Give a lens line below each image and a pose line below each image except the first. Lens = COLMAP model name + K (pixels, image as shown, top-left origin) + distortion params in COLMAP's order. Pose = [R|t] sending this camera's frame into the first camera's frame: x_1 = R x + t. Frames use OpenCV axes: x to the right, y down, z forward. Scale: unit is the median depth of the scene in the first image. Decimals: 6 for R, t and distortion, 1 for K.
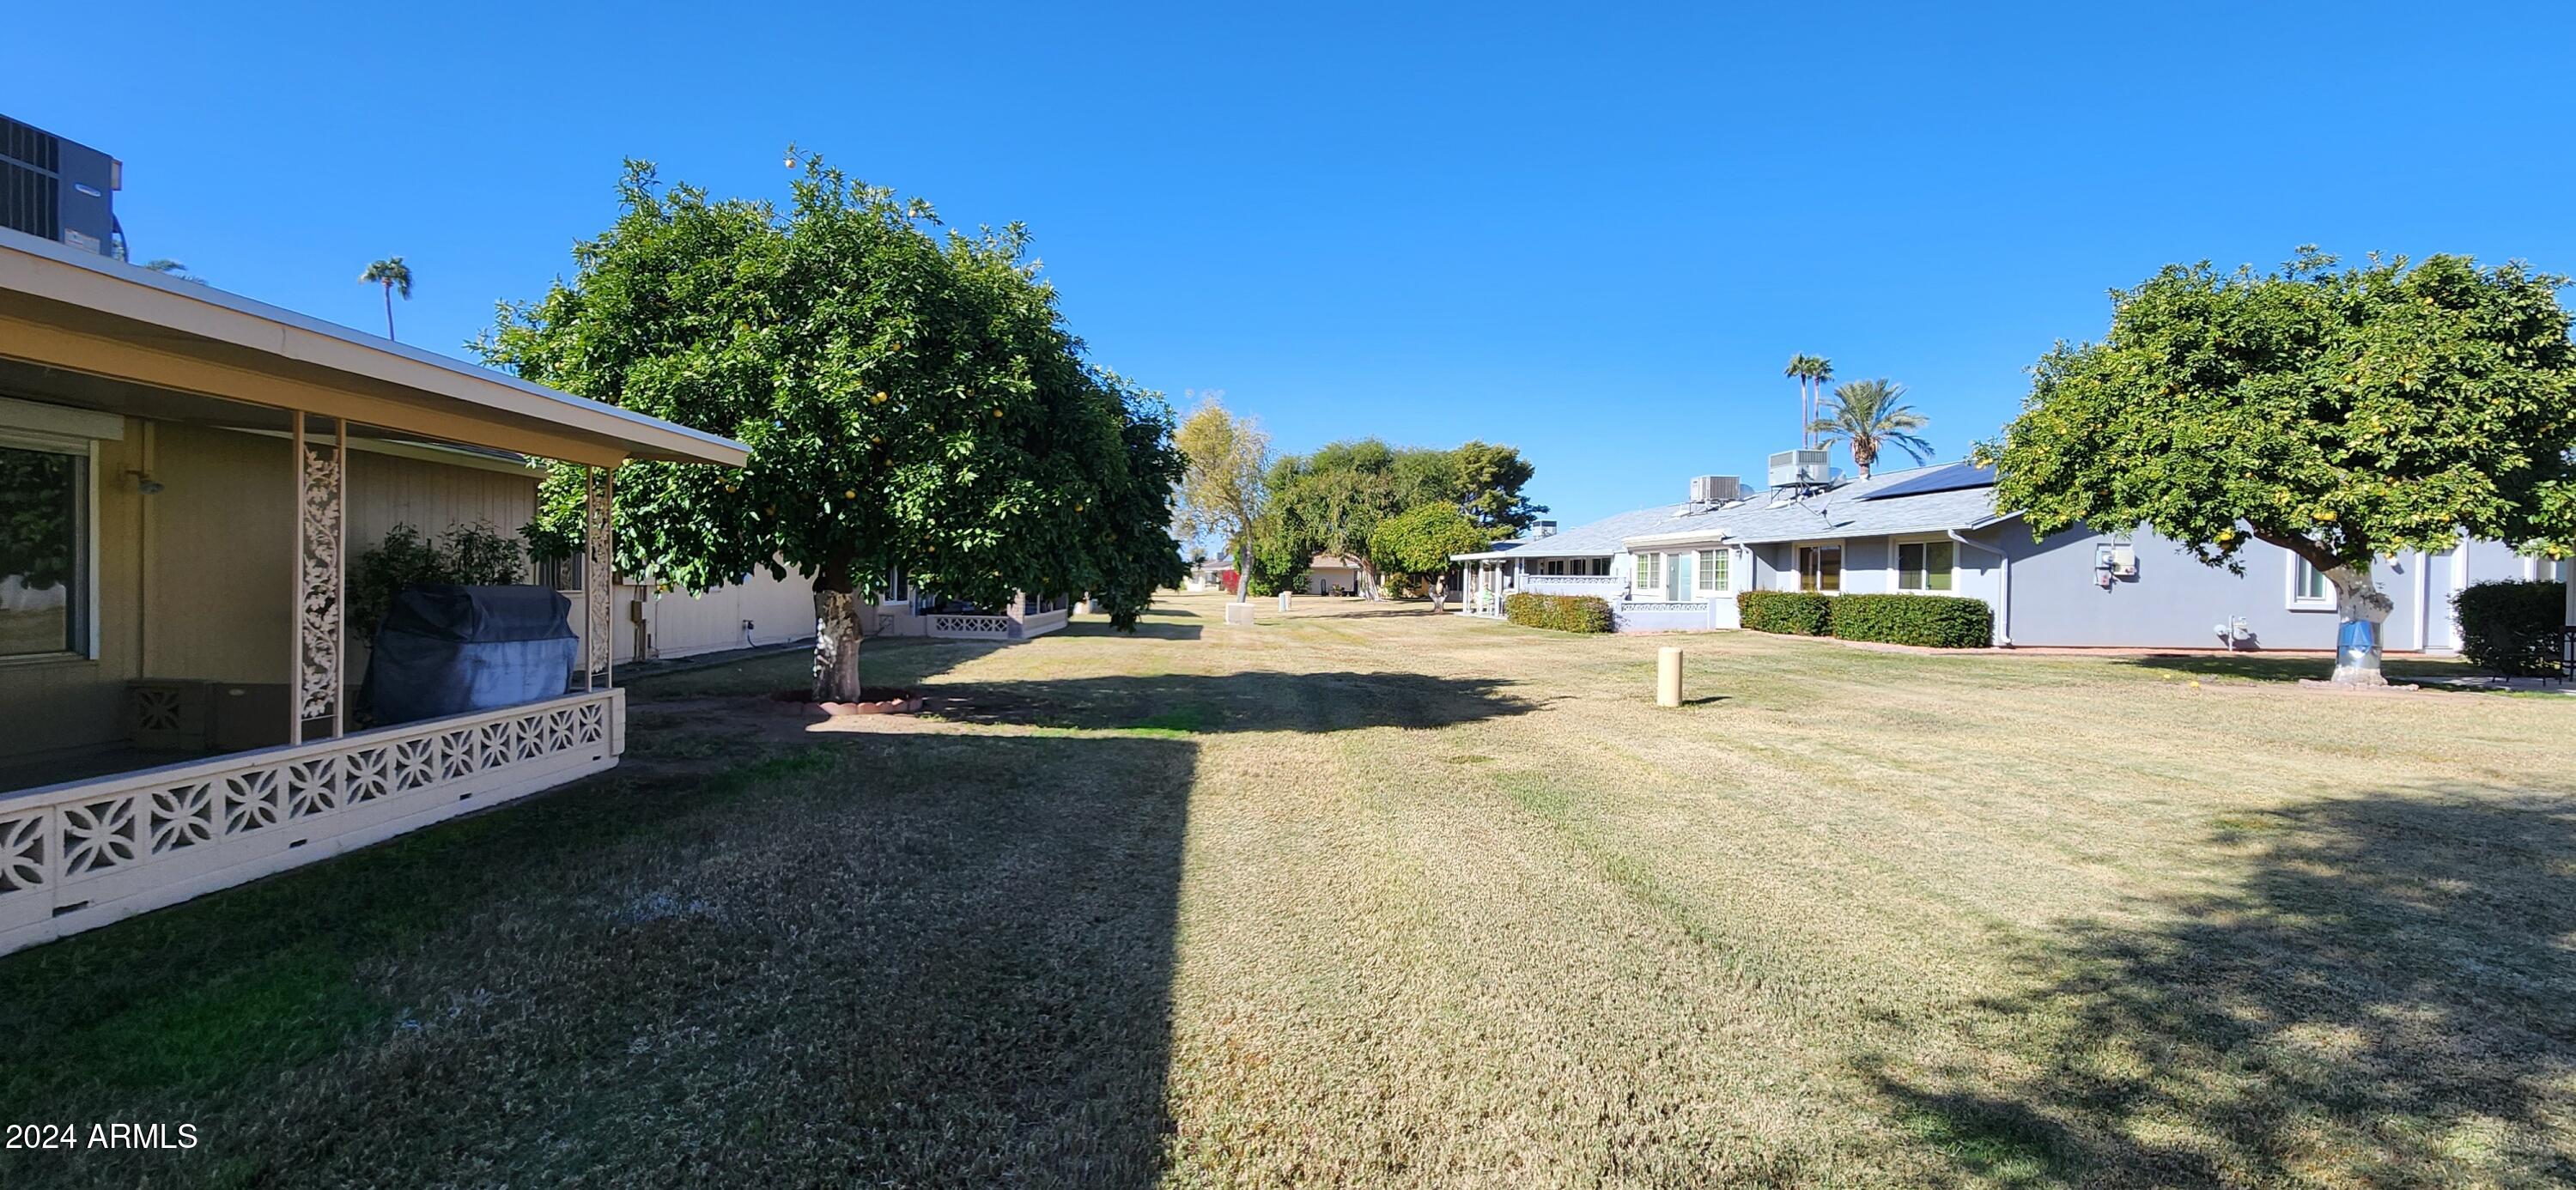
lens RADIAL K [[1045.4, 0, 1285.6], [0, 1045.4, 602.5], [0, 0, 1]] dist [0.009331, -0.006636]
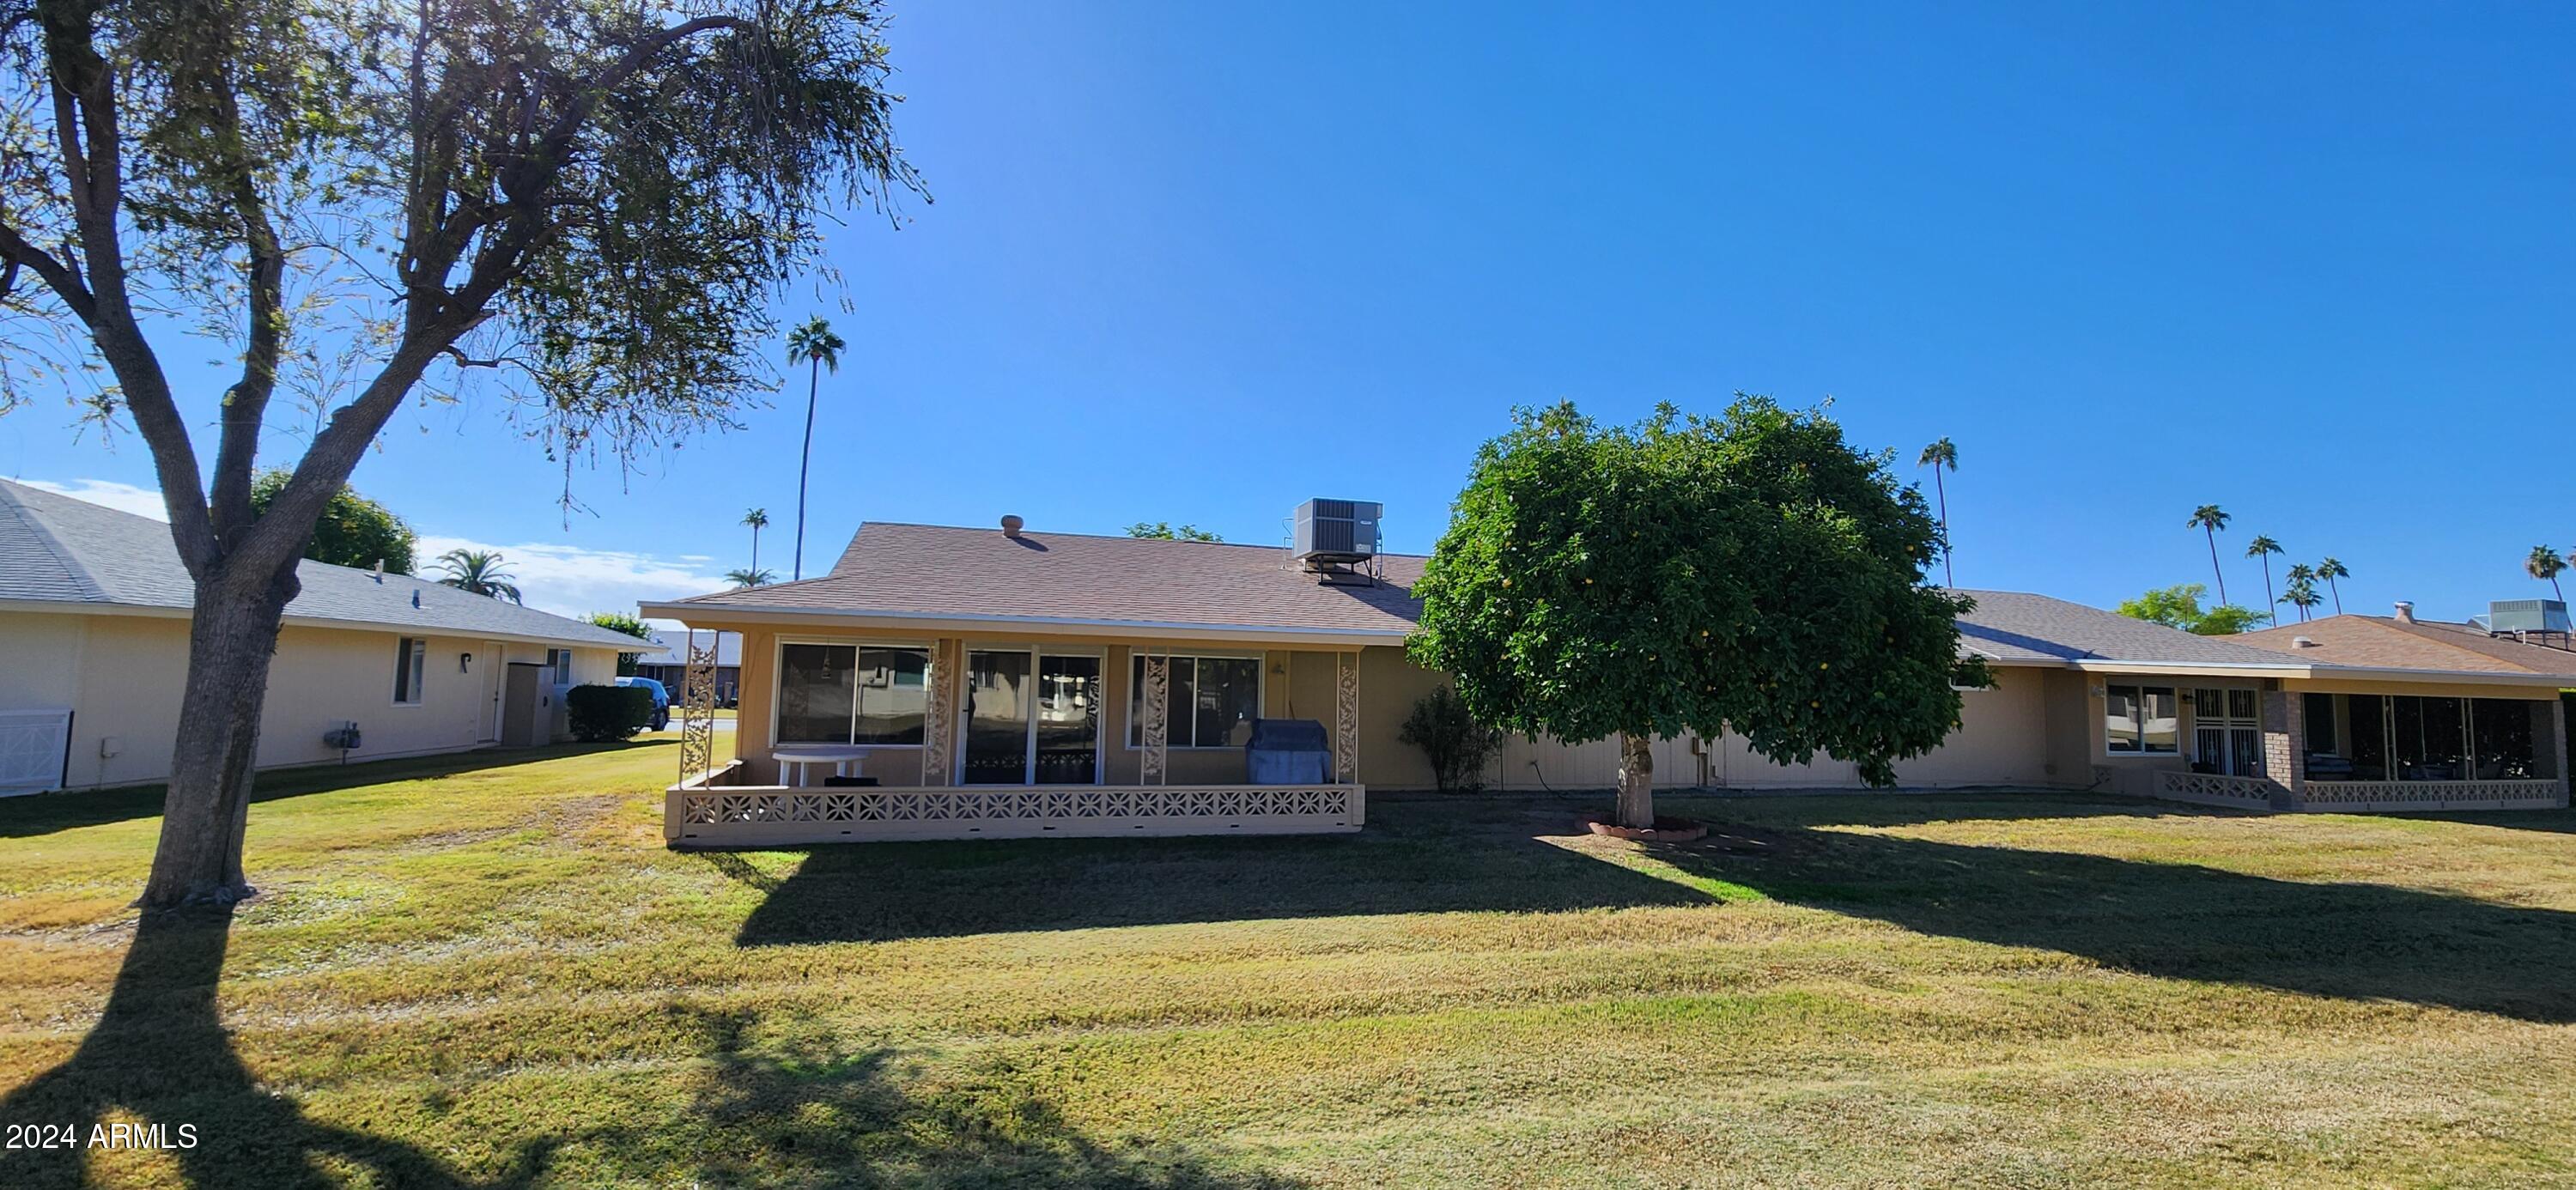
lens RADIAL K [[1045.4, 0, 1285.6], [0, 1045.4, 602.5], [0, 0, 1]] dist [0.009331, -0.006636]
pose [[0.227556, -0.093436, -0.969272, 0.322607], [-0.035401, 0.993934, -0.104124, -0.009120], [0.973121, 0.058008, 0.222868, 0.166353]]
